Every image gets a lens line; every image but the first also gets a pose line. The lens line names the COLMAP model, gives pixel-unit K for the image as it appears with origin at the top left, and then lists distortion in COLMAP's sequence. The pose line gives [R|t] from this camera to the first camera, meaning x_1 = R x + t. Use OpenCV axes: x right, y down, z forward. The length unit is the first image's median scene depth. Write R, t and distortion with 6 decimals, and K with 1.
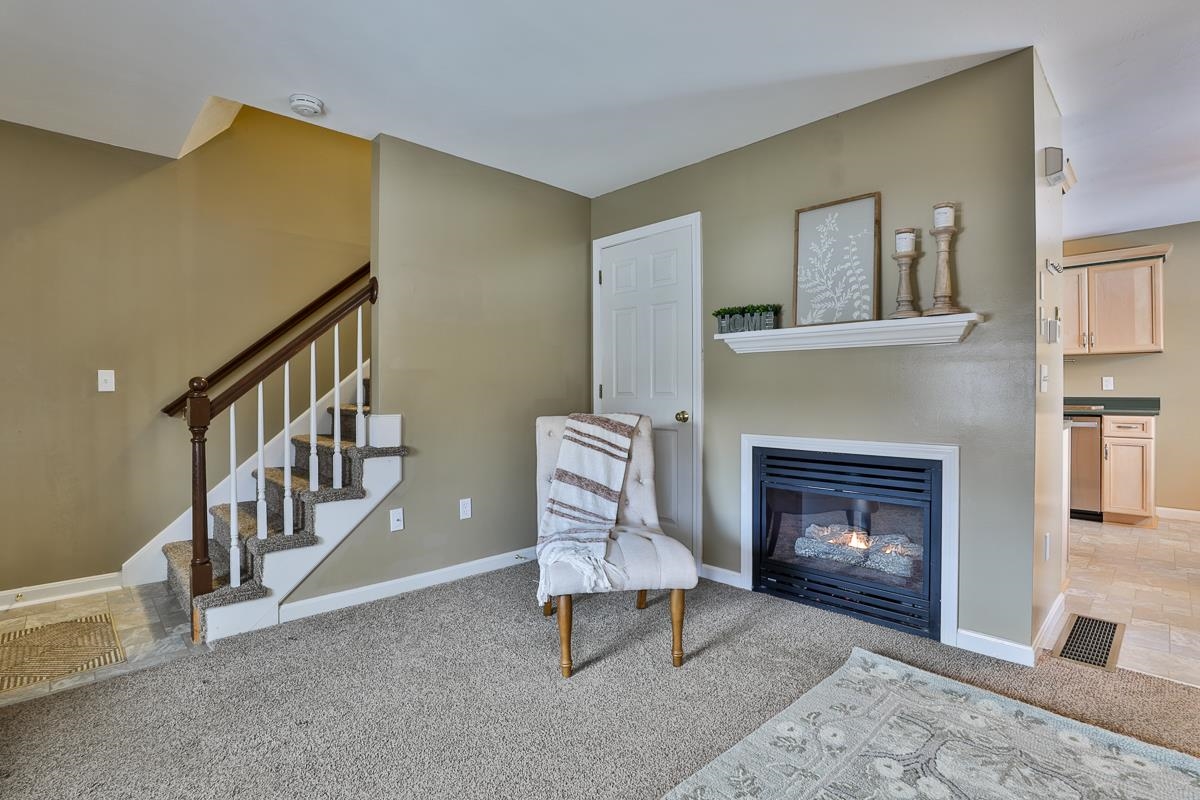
lens RADIAL K [[571.9, 0, 576.0], [0, 571.9, 392.4], [0, 0, 1]] dist [-0.023189, 0.000726]
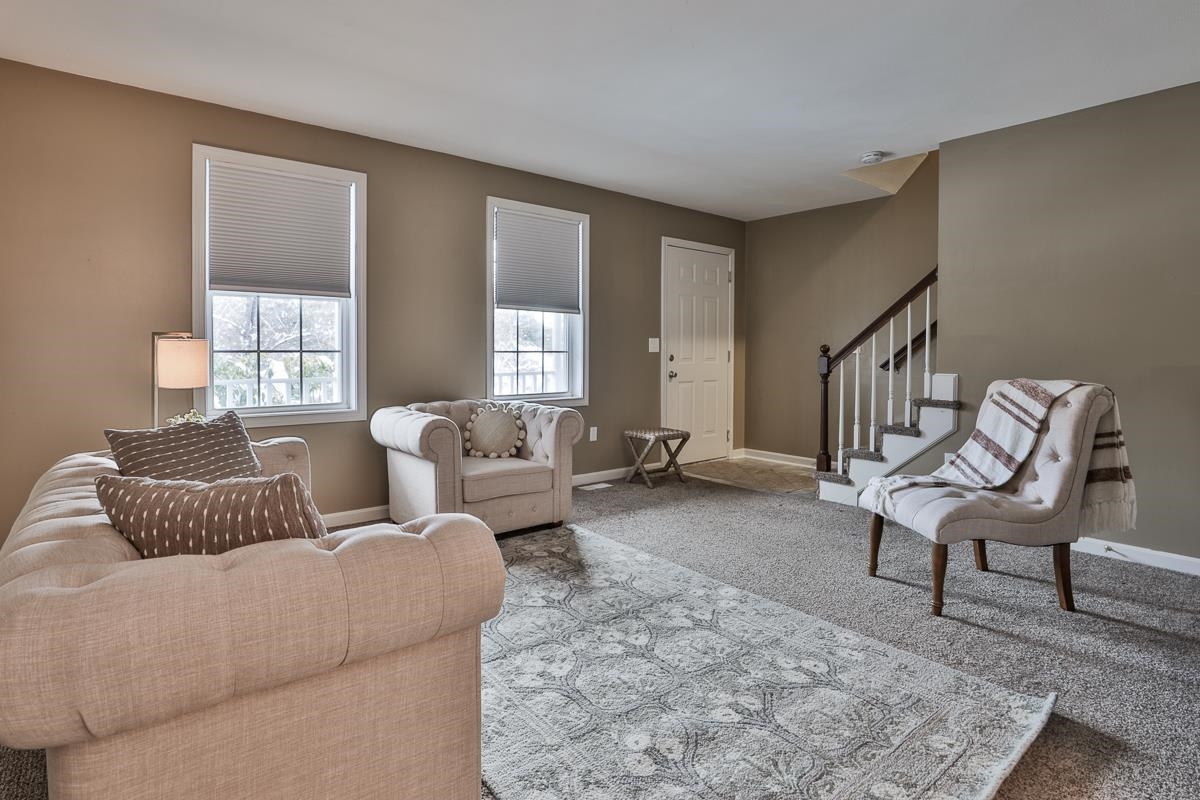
lens RADIAL K [[604.4, 0, 579.6], [0, 604.4, 363.1], [0, 0, 1]] dist [-0.028470, 0.001488]
pose [[-0.053433, 0.019818, -0.998375, 1.094620], [-0.011921, 0.999719, 0.020482, 0.000430], [0.998500, 0.012996, -0.053182, 0.331671]]
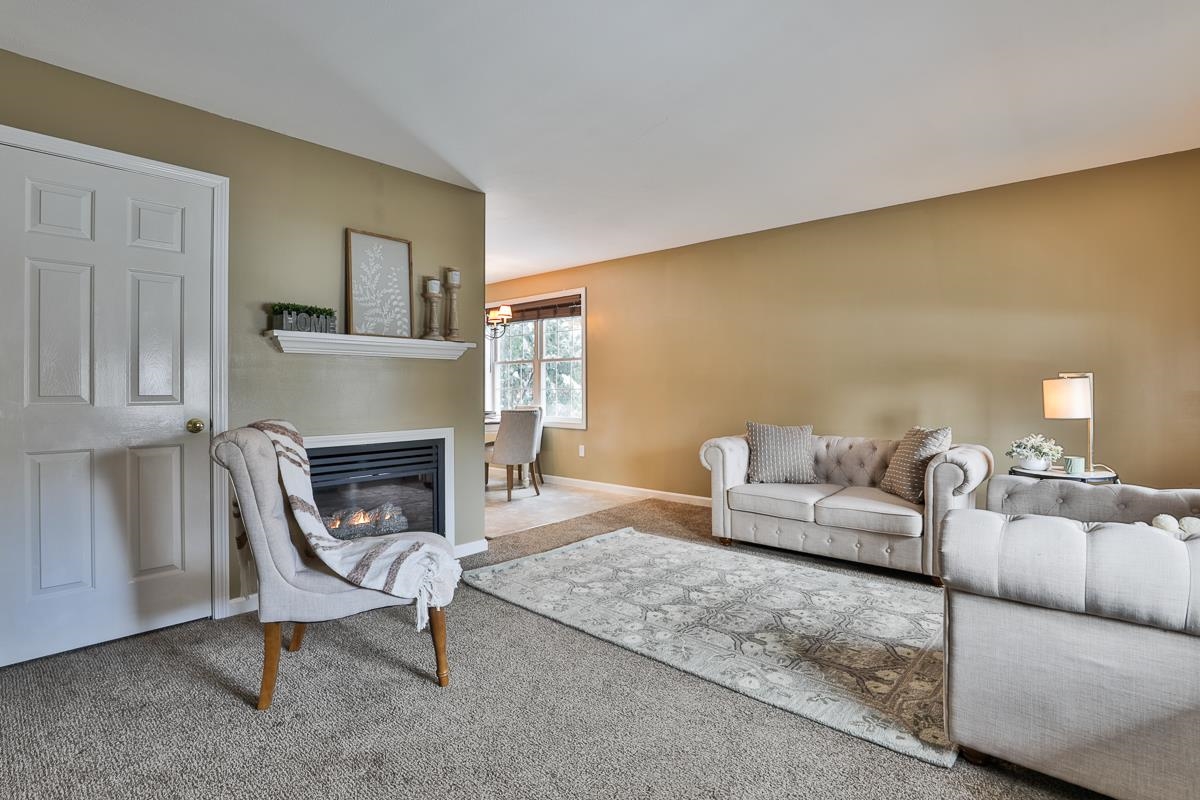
lens RADIAL K [[590.1, 0, 595.8], [0, 590.1, 393.8], [0, 0, 1]] dist [-0.011813, 0.001297]
pose [[-0.104008, -0.004834, 0.994565, -0.837811], [0.010667, 0.999925, 0.005976, -0.001439], [-0.994519, 0.011231, -0.103948, 0.681204]]
